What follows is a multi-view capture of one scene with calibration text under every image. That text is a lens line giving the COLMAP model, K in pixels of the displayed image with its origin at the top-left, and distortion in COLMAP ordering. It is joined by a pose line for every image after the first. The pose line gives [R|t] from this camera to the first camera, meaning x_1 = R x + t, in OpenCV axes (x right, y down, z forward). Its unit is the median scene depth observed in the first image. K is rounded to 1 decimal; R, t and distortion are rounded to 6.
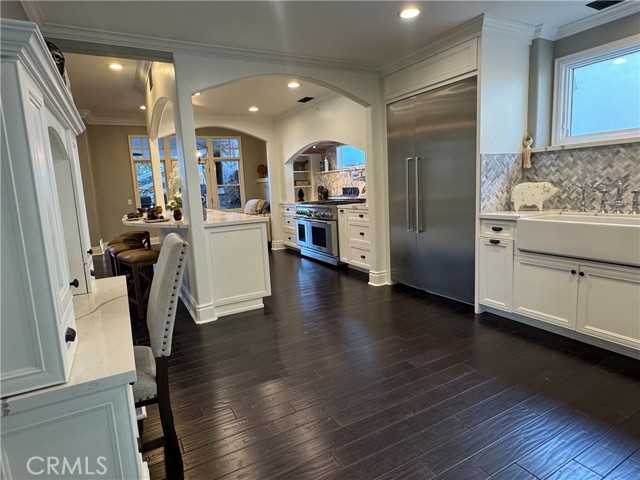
lens RADIAL K [[371.1, 0, 317.3], [0, 371.1, 237.3], [0, 0, 1]] dist [0.004412, -0.001525]
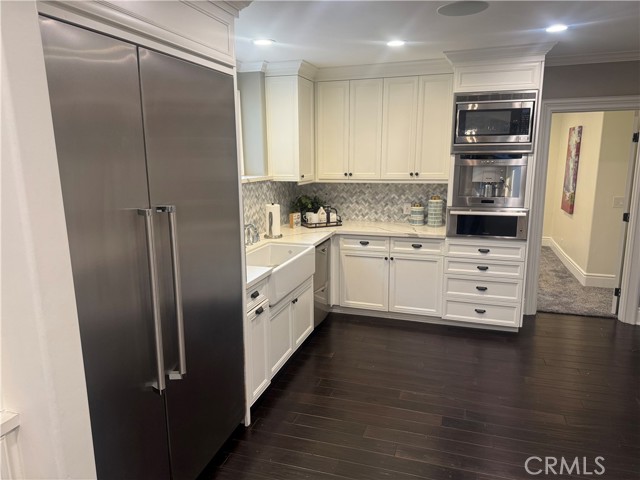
lens RADIAL K [[443.5, 0, 312.2], [0, 443.5, 241.7], [0, 0, 1]] dist [0.079458, -0.094728]
pose [[-0.685069, -0.085335, 0.723463, -0.221305], [0.144924, 0.957299, 0.250150, -0.308743], [-0.713917, 0.276217, -0.643449, 1.356435]]
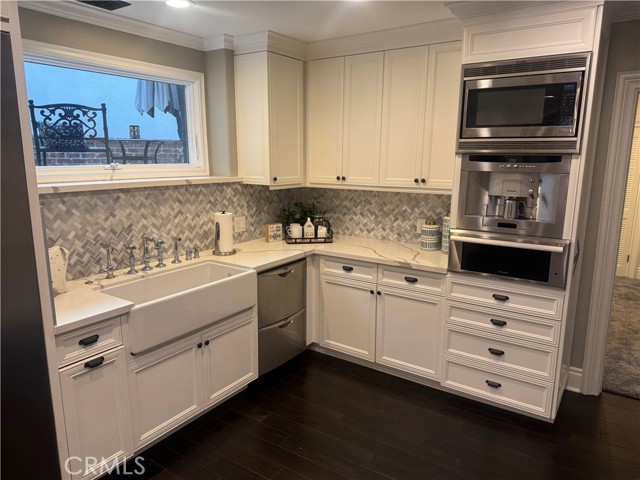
lens RADIAL K [[443.5, 0, 314.5], [0, 443.5, 239.4], [0, 0, 1]] dist [0.079458, -0.094728]
pose [[-0.462418, -0.120194, 0.878478, -0.215927], [0.141323, 0.968112, 0.206848, -0.236791], [-0.875327, 0.219800, -0.430686, 0.889728]]
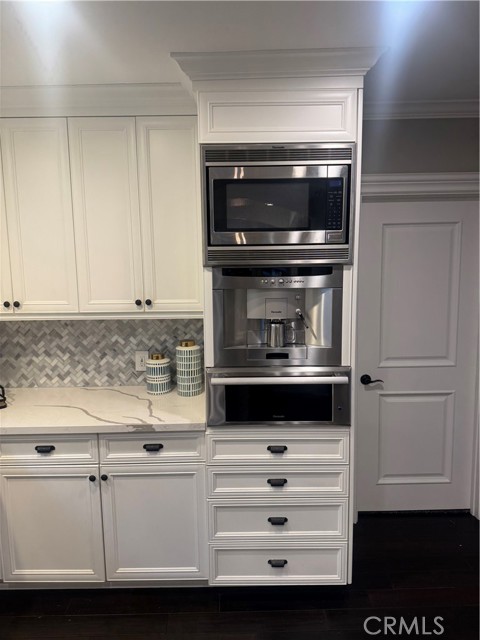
lens RADIAL K [[443.5, 0, 242.1], [0, 443.5, 318.8], [0, 0, 1]] dist [0.079458, -0.094728]
pose [[-0.887111, -0.002083, 0.461552, 0.082439], [0.118877, 0.965222, 0.232839, -0.245989], [-0.445985, 0.261422, -0.856011, 0.777335]]
